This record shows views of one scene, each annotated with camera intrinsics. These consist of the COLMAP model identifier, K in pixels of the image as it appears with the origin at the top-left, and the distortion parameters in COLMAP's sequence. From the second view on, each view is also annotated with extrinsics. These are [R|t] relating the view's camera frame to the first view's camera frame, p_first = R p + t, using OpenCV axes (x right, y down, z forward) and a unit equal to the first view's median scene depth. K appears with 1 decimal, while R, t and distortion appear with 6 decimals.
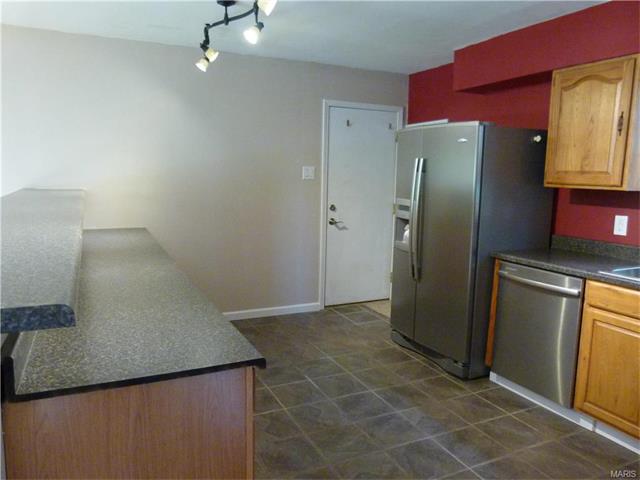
lens RADIAL K [[472.6, 0, 317.2], [0, 472.6, 239.4], [0, 0, 1]] dist [-0.042089, 0.013398]
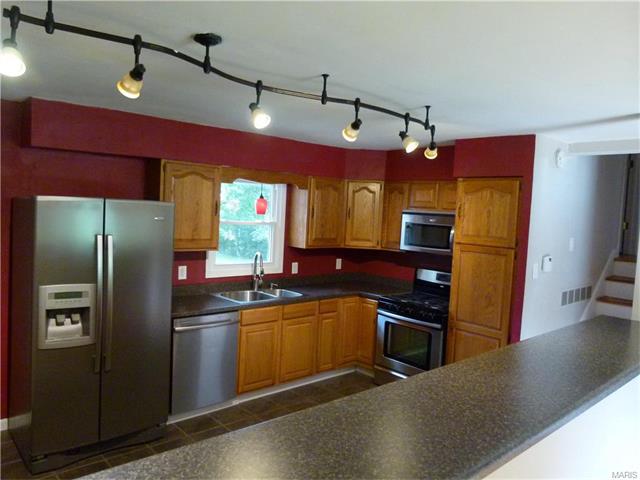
lens RADIAL K [[472.6, 0, 320.0], [0, 472.6, 238.6], [0, 0, 1]] dist [-0.042089, 0.013398]
pose [[-0.273190, -0.091850, 0.957565, -0.882232], [0.084013, 0.989350, 0.118867, -0.283560], [-0.958285, 0.112921, -0.262564, 1.012387]]
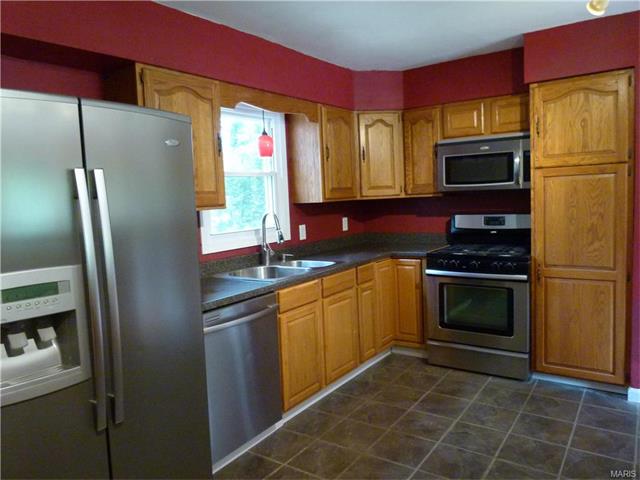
lens RADIAL K [[472.6, 0, 315.4], [0, 472.6, 239.9], [0, 0, 1]] dist [-0.042089, 0.013398]
pose [[-0.474422, -0.080424, 0.876616, -0.349884], [0.163417, 0.970462, 0.177475, -0.180083], [-0.864996, 0.227452, -0.447266, 1.231878]]
